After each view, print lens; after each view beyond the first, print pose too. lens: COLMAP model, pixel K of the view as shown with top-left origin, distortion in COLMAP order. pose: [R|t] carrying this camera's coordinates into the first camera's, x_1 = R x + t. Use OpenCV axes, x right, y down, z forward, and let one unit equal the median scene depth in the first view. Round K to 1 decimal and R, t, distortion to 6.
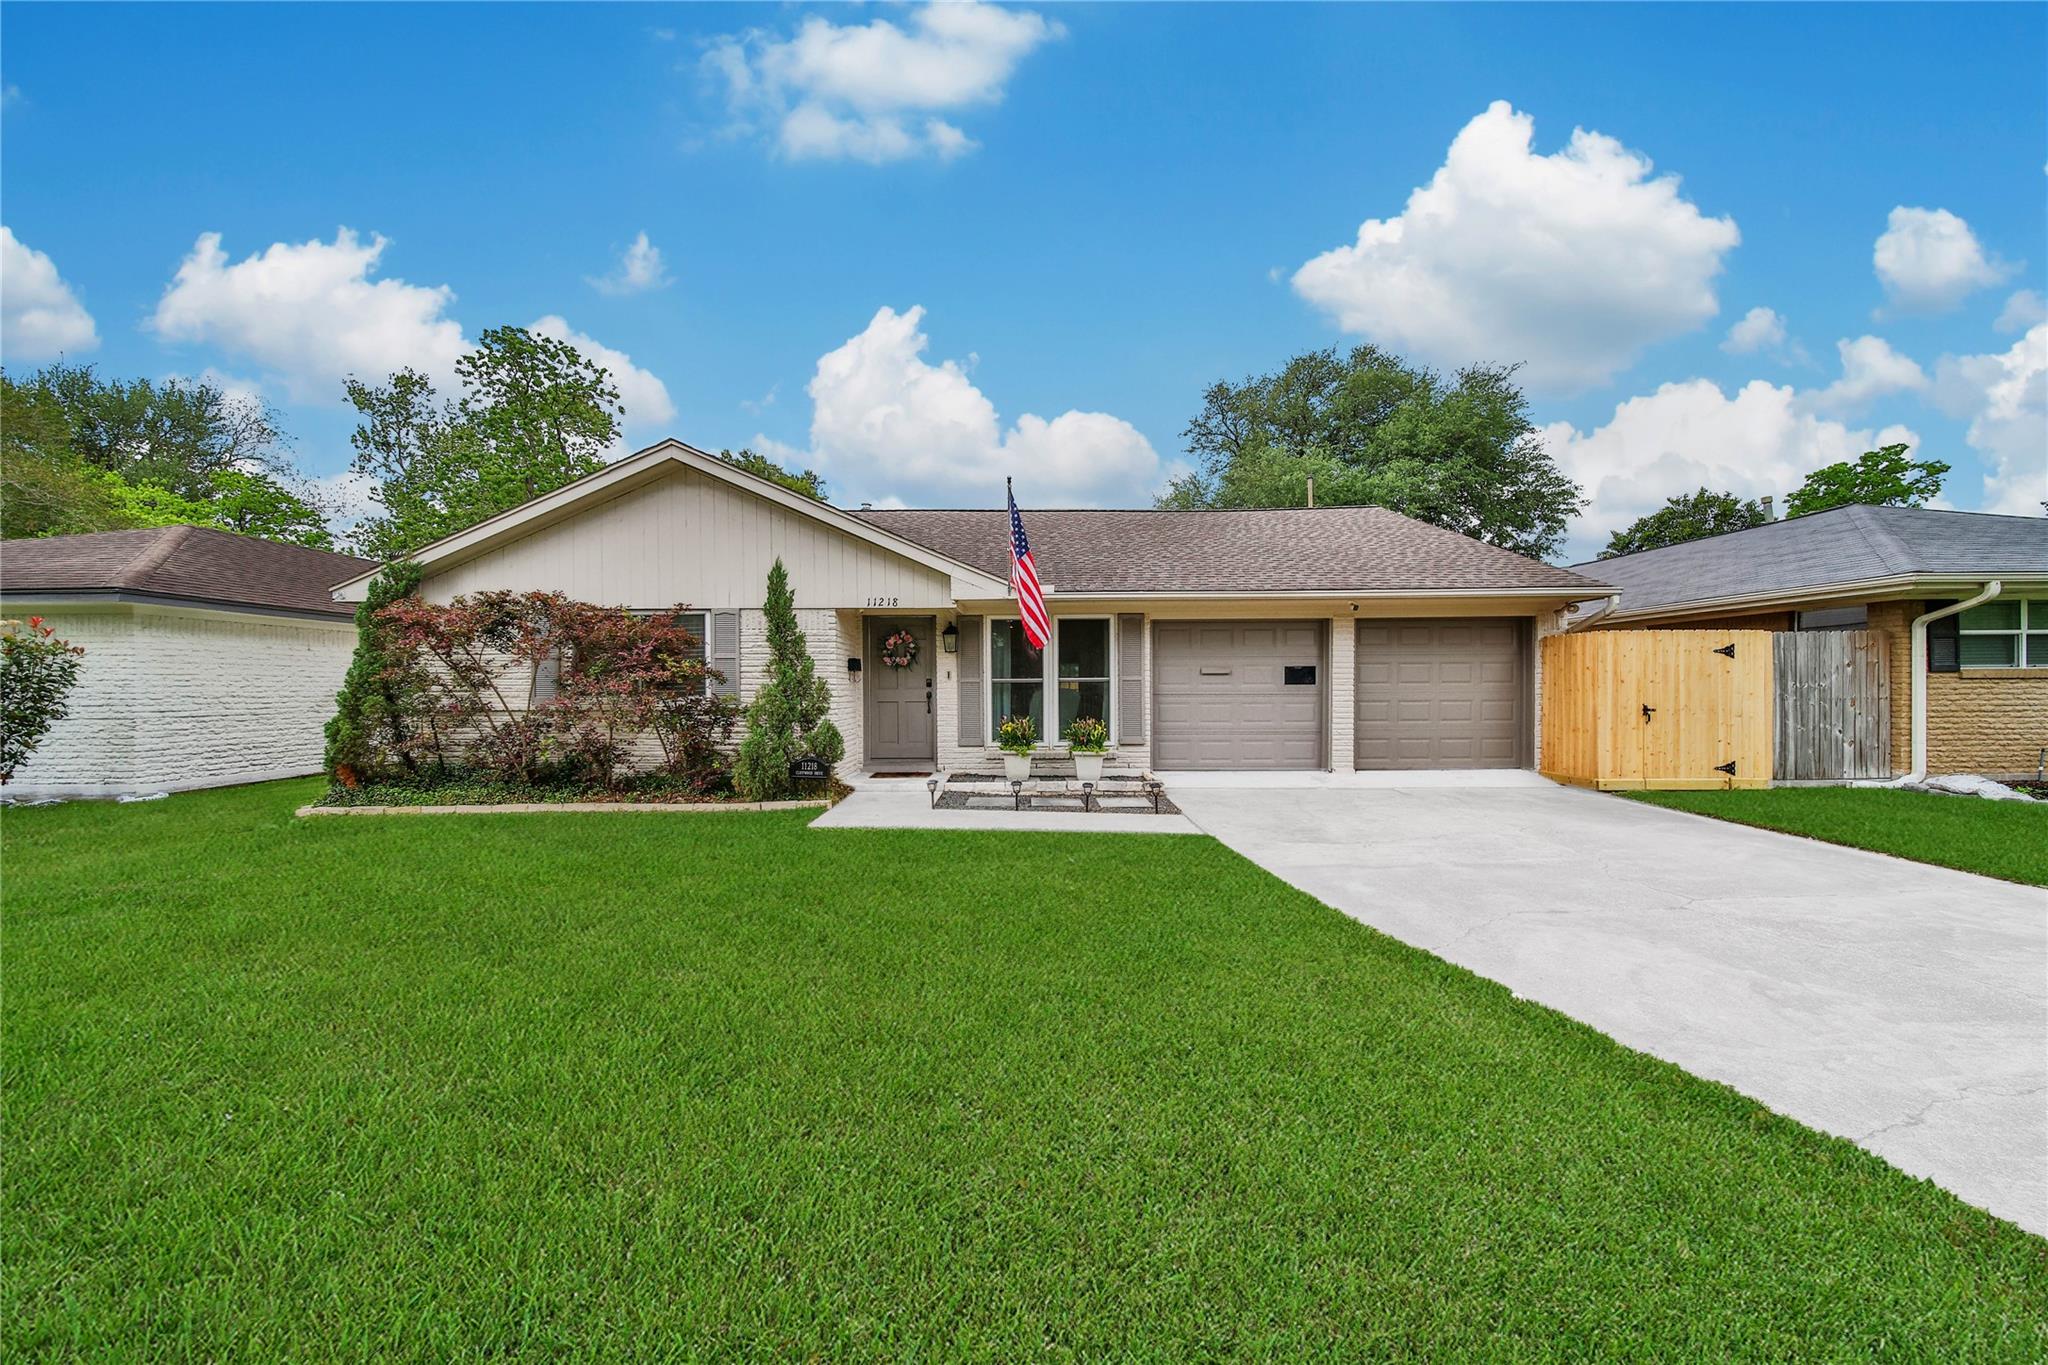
lens RADIAL K [[720.3, 0, 1019.7], [0, 720.3, 684.3], [0, 0, 1]] dist [-0.001008, -0.000627]
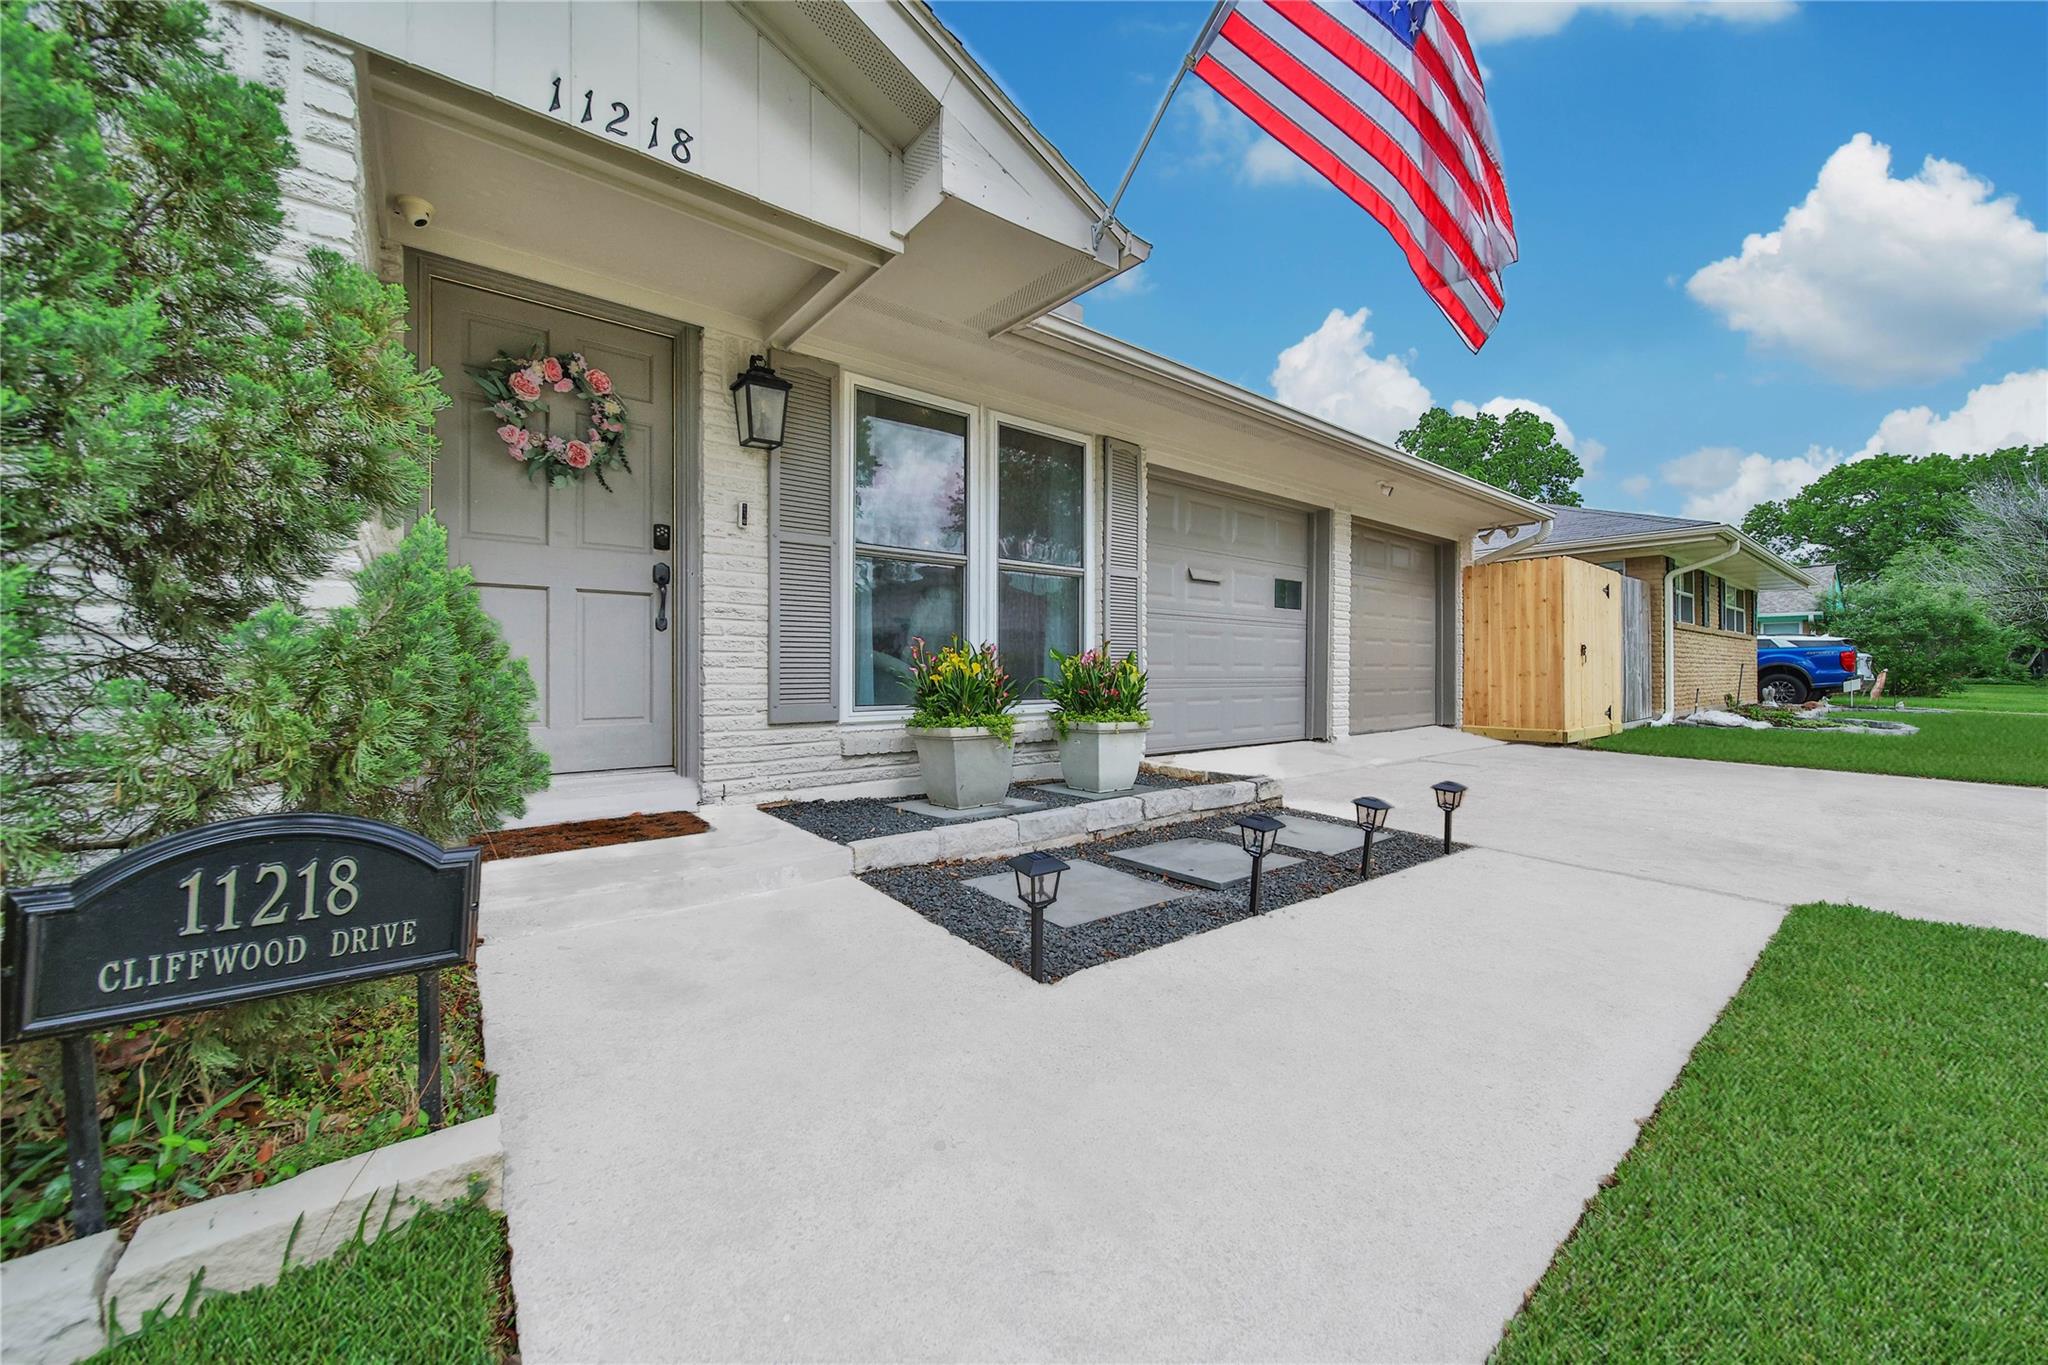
lens RADIAL K [[720.3, 0, 1019.7], [0, 720.3, 684.3], [0, 0, 1]] dist [-0.001008, -0.000627]
pose [[0.768476, -0.005171, 0.639857, -0.215681], [-0.003212, 0.999924, 0.011938, 0.061813], [-0.639870, -0.011230, 0.768401, 0.659517]]
